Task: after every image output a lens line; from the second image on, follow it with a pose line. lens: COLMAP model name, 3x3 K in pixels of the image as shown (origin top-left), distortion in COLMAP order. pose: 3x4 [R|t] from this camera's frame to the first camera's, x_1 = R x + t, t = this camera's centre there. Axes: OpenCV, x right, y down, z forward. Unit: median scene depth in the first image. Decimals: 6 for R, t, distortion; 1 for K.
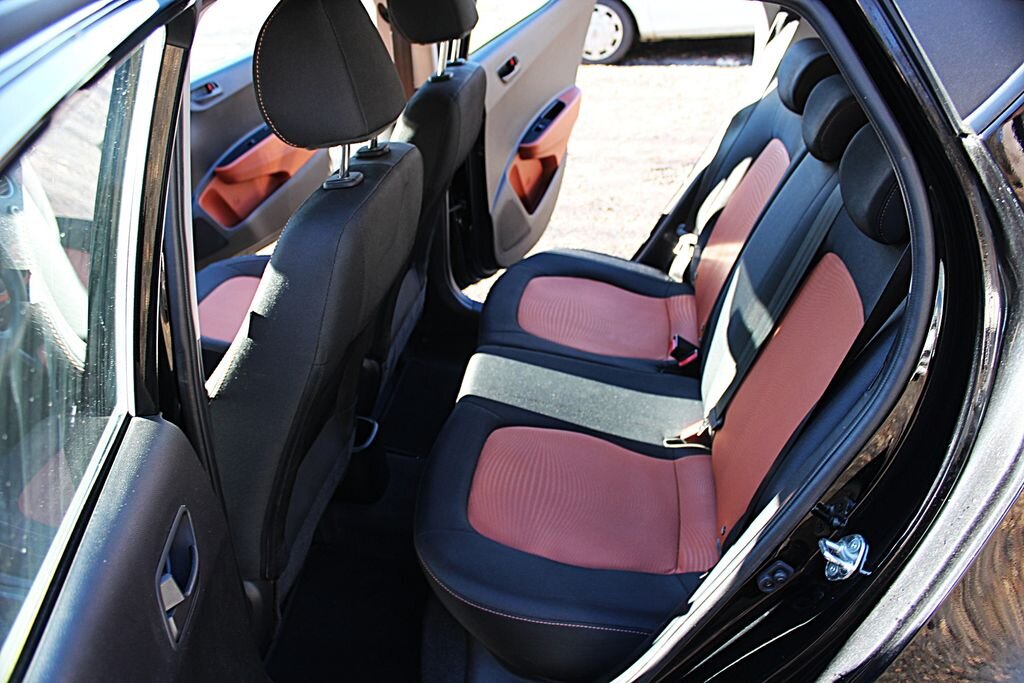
lens RADIAL K [[846.5, 0, 508.7], [0, 846.5, 345.1], [0, 0, 1]] dist [-0.168243, 0.145345]
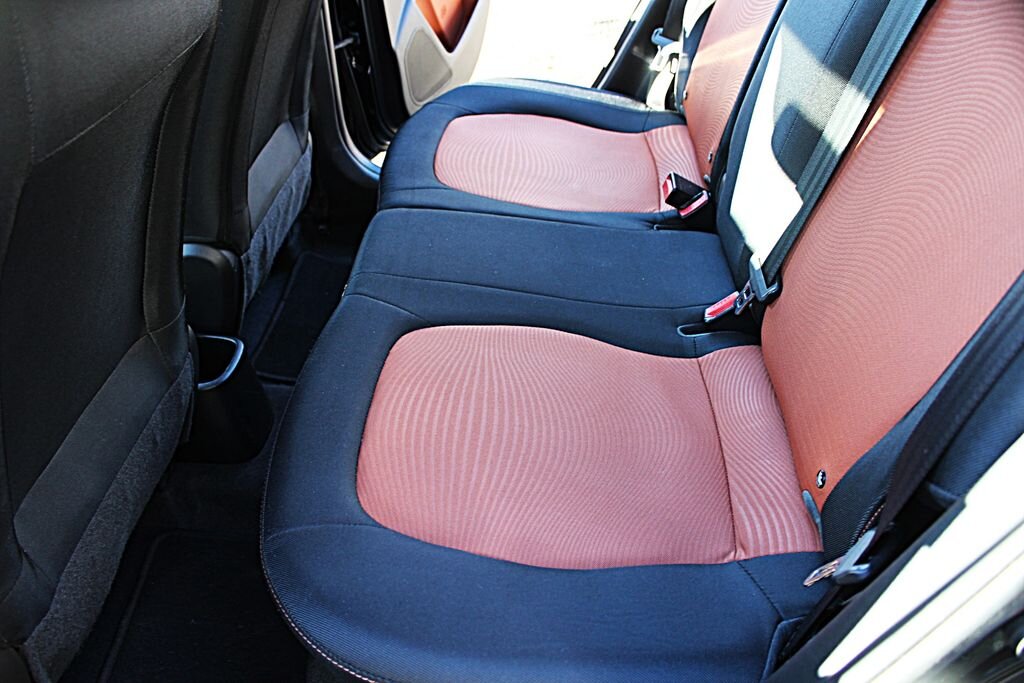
lens RADIAL K [[846.5, 0, 508.7], [0, 846.5, 345.1], [0, 0, 1]] dist [-0.168243, 0.145345]
pose [[0.994470, -0.091261, 0.051975, 0.022800], [0.085087, 0.990210, 0.110651, 0.039847], [-0.061565, -0.105617, 0.992499, 0.334763]]
